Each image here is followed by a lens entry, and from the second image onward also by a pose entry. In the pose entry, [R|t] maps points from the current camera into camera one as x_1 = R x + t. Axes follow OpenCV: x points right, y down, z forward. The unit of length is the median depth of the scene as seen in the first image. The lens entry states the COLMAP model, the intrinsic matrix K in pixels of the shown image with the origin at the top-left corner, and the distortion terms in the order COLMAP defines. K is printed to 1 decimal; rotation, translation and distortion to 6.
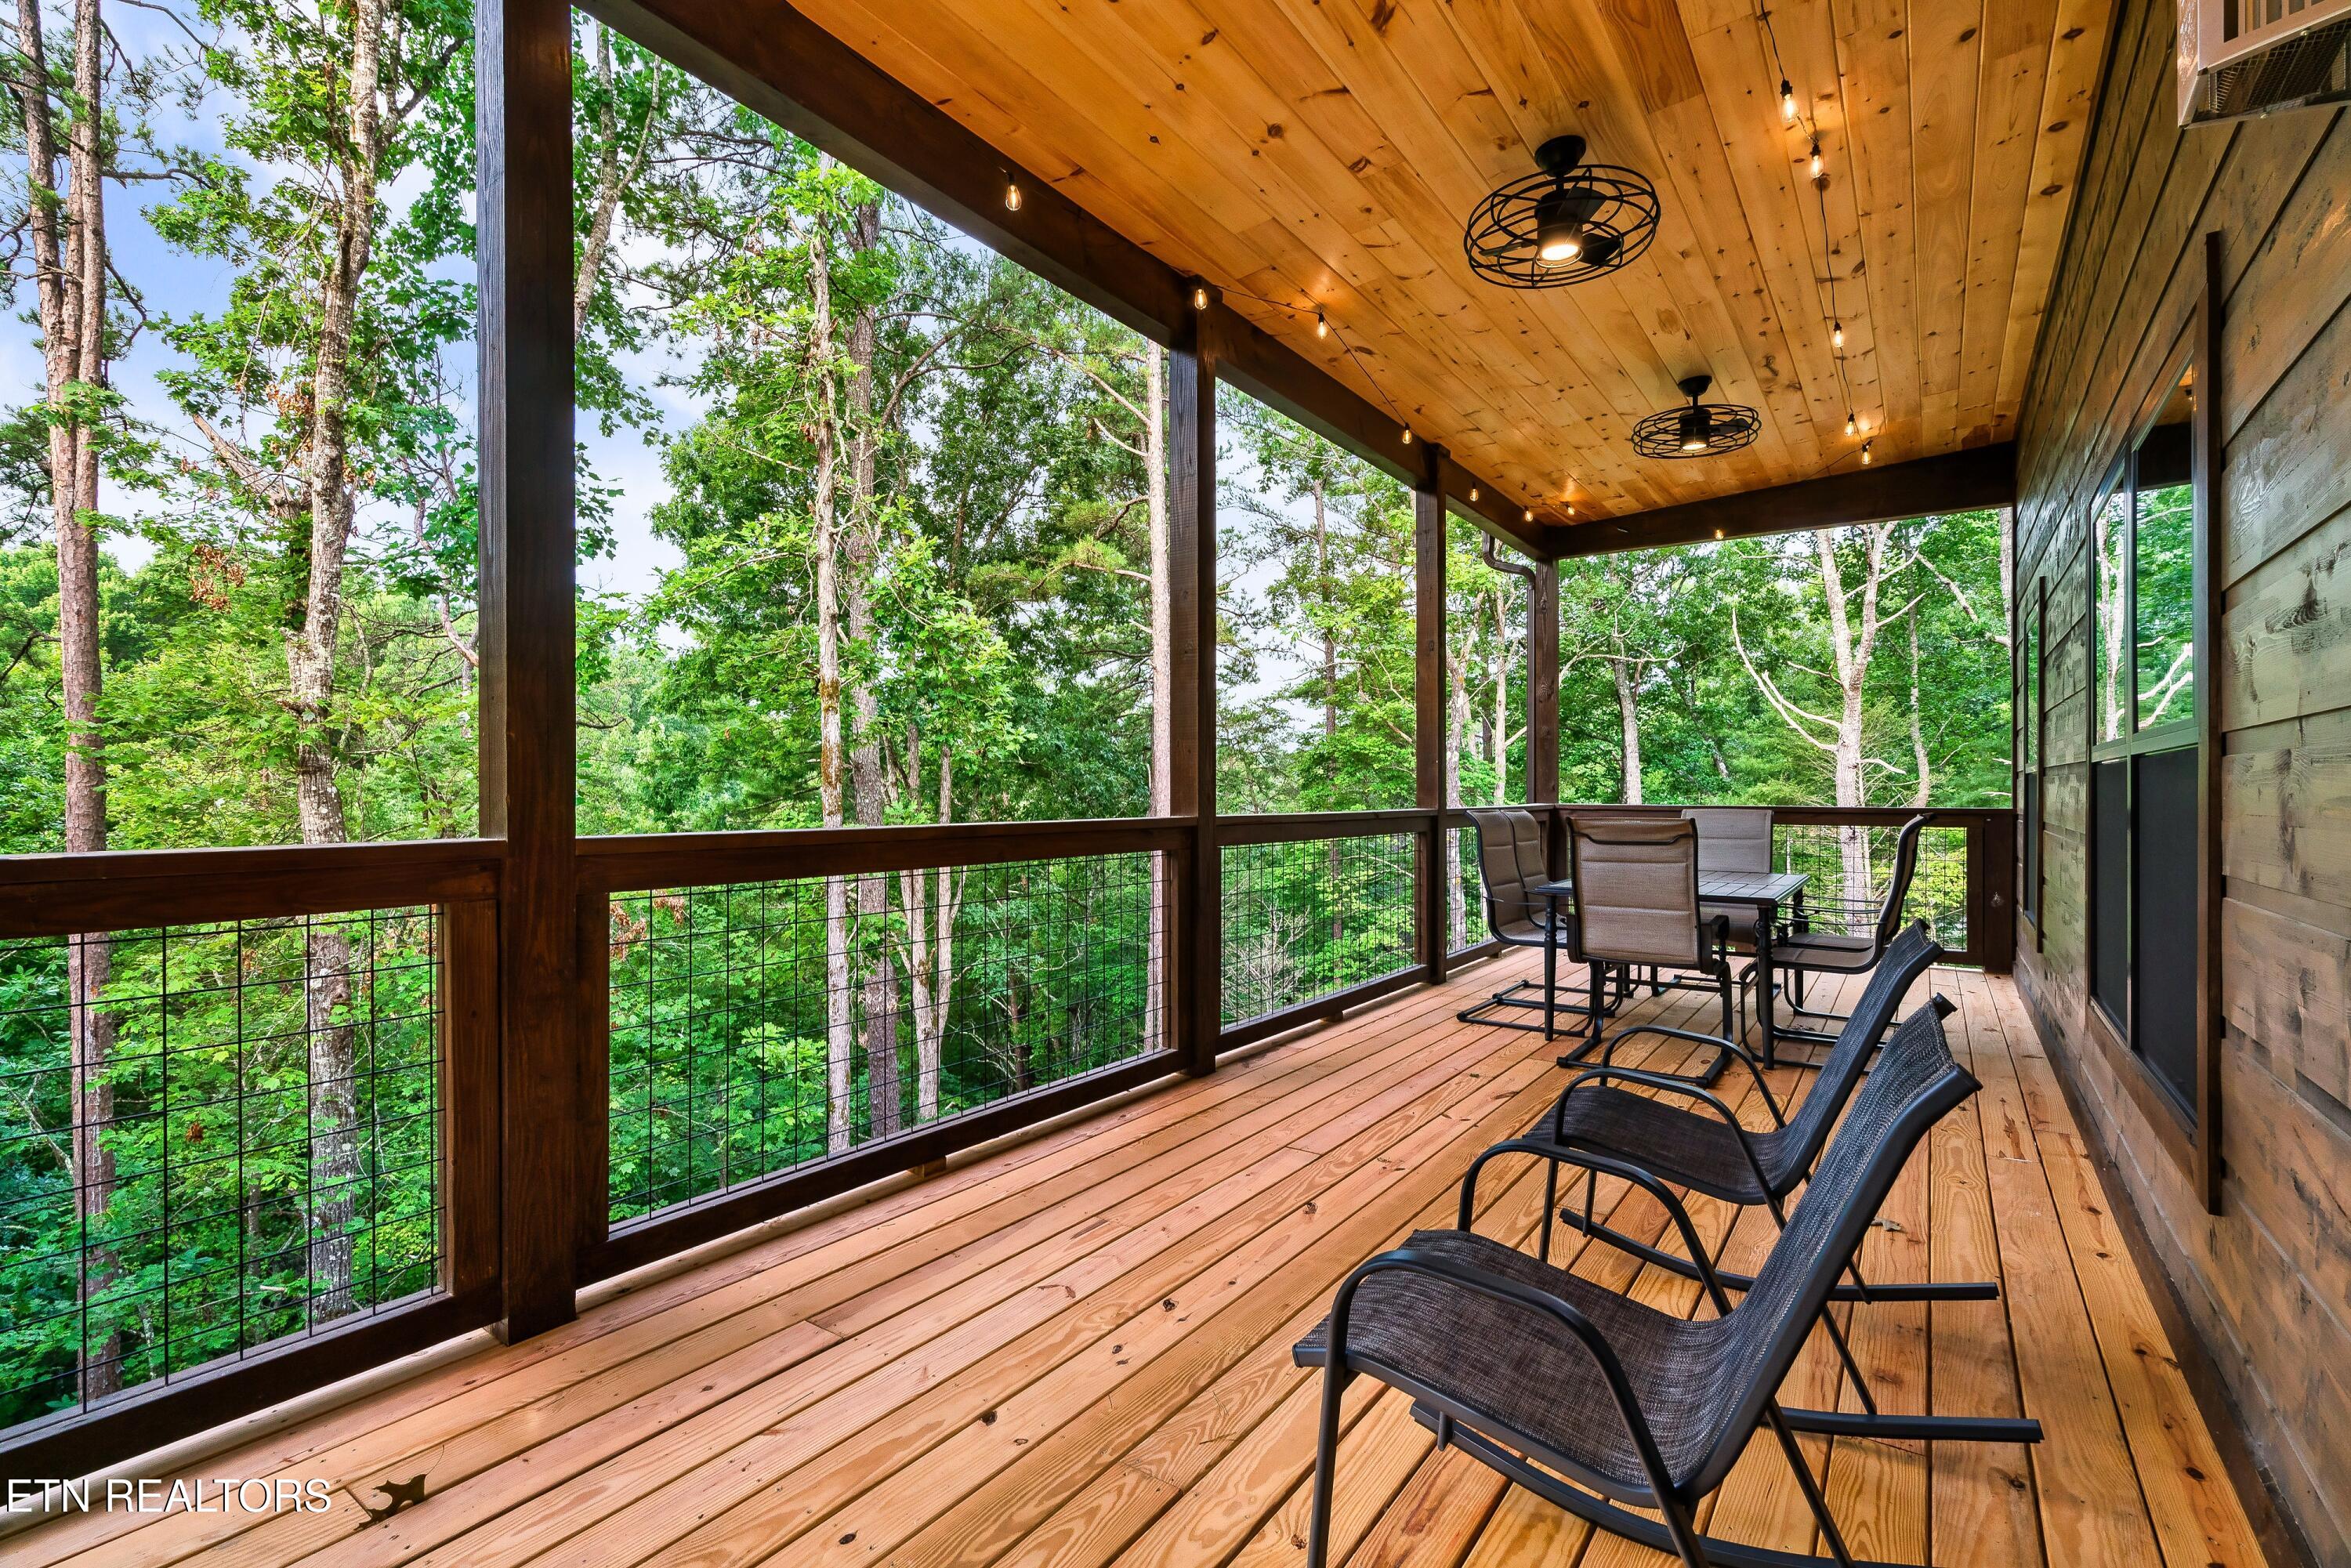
lens RADIAL K [[1069.7, 0, 1175.5], [0, 1069.7, 784.0], [0, 0, 1]] dist [-0.000838, 0.000524]
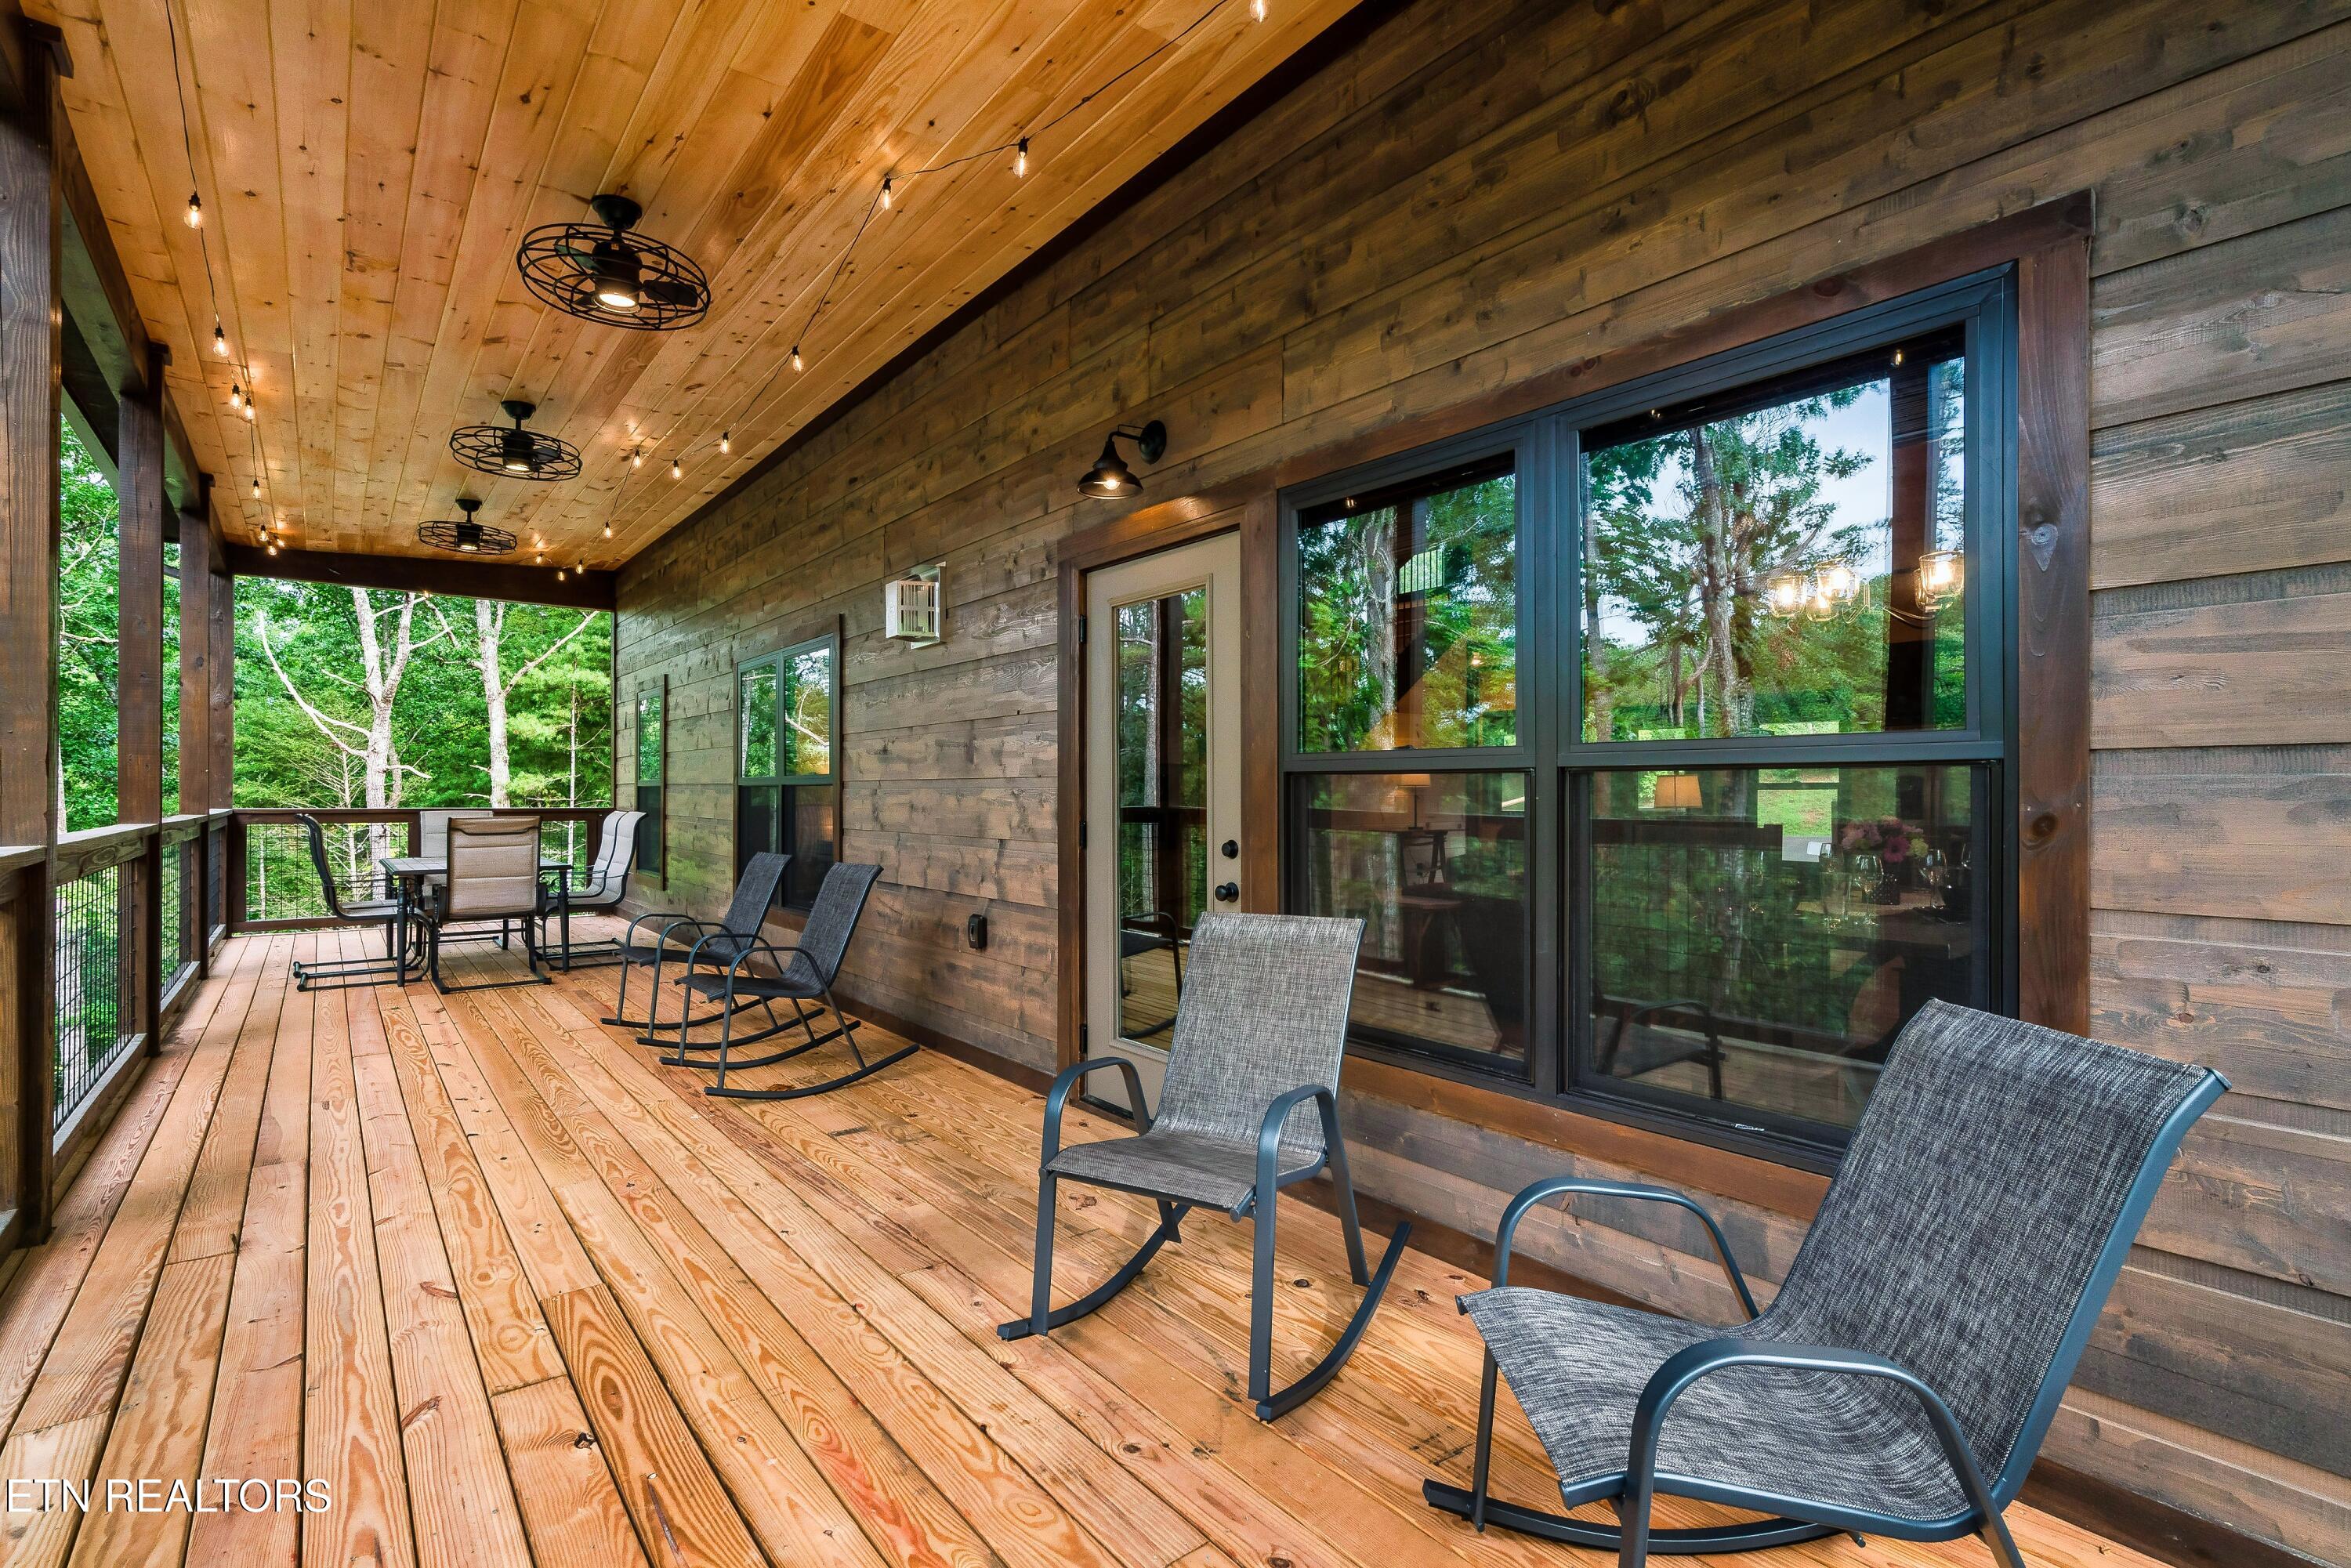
lens RADIAL K [[1069.7, 0, 1175.5], [0, 1069.7, 784.0], [0, 0, 1]] dist [-0.000838, 0.000524]
pose [[0.276543, 0.004346, 0.960992, -0.206012], [-0.004614, 0.999984, -0.003195, -0.004300], [-0.960991, -0.003550, 0.276558, -0.091071]]
